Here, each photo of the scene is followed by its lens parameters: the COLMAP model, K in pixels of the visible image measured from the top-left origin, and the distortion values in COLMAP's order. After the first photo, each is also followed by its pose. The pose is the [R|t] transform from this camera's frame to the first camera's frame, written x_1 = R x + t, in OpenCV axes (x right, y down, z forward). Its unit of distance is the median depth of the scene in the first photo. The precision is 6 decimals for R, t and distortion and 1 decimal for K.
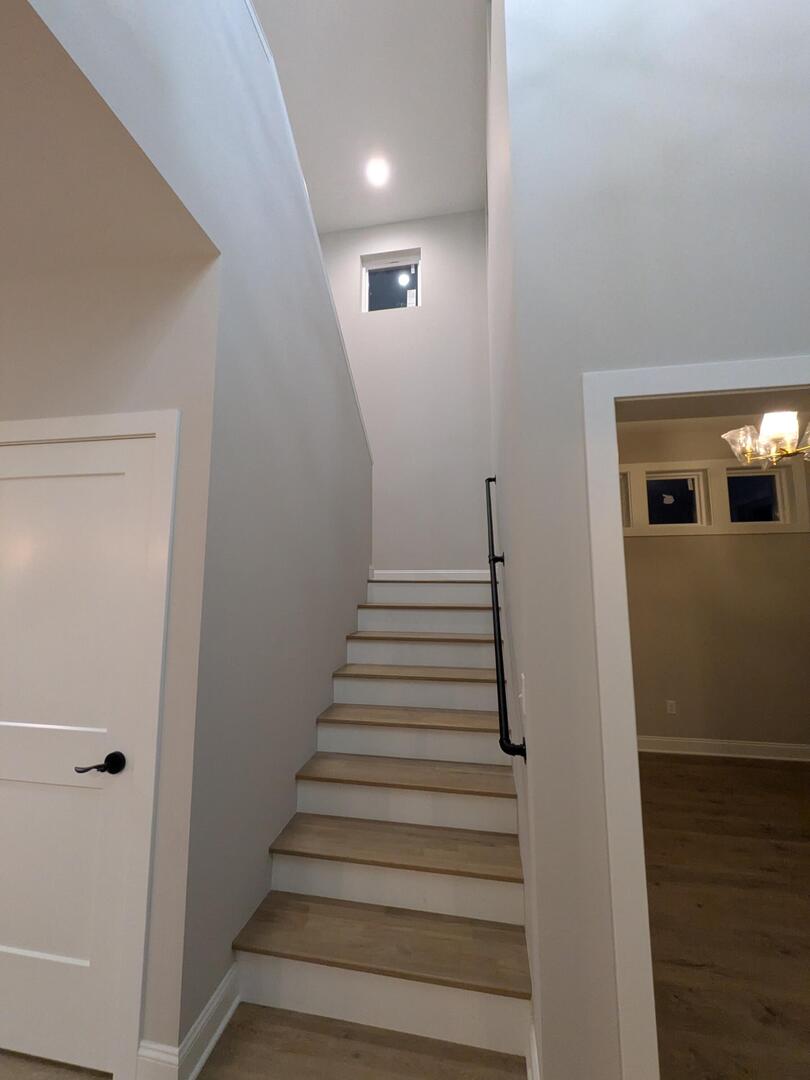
lens RADIAL K [[425.7, 0, 409.6], [0, 425.7, 541.7], [0, 0, 1]] dist [-0.000727, 0.000268]
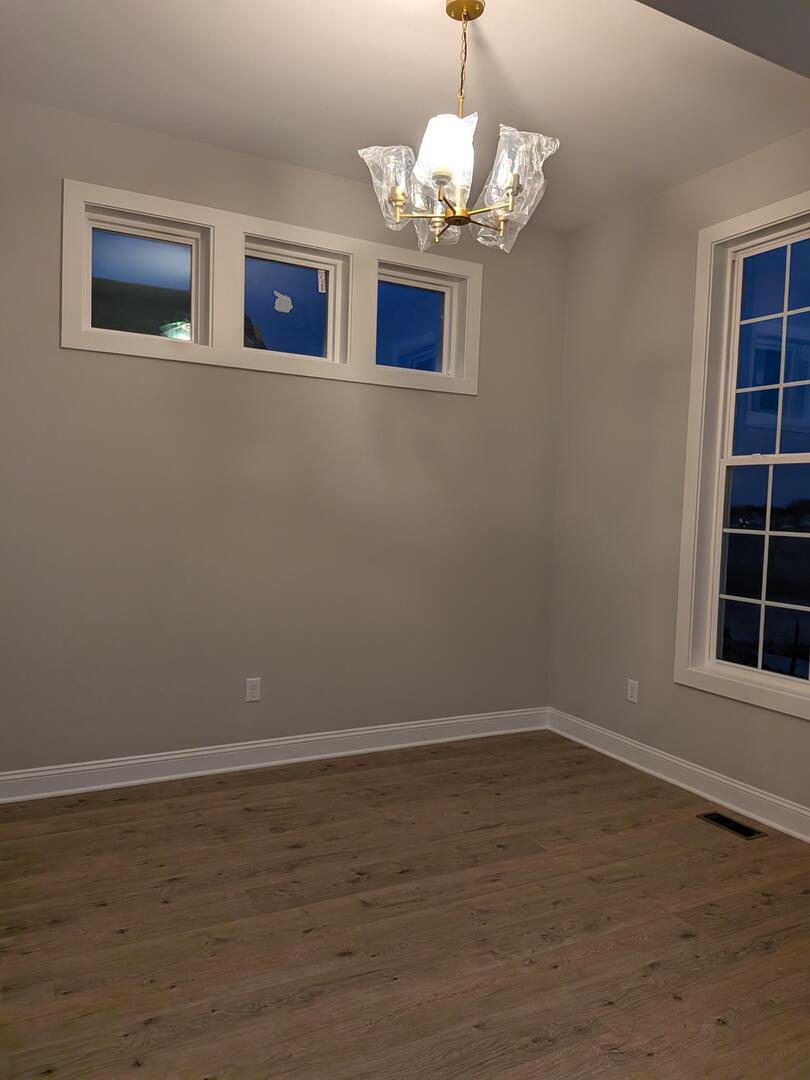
lens RADIAL K [[780.1, 0, 403.4], [0, 780.1, 541.7], [0, 0, 1]] dist [0.007312, -0.018204]
pose [[0.790873, -0.002258, 0.611977, 0.152886], [-0.103908, 0.984978, 0.137918, 0.042782], [-0.603095, -0.172665, 0.778757, 0.133456]]
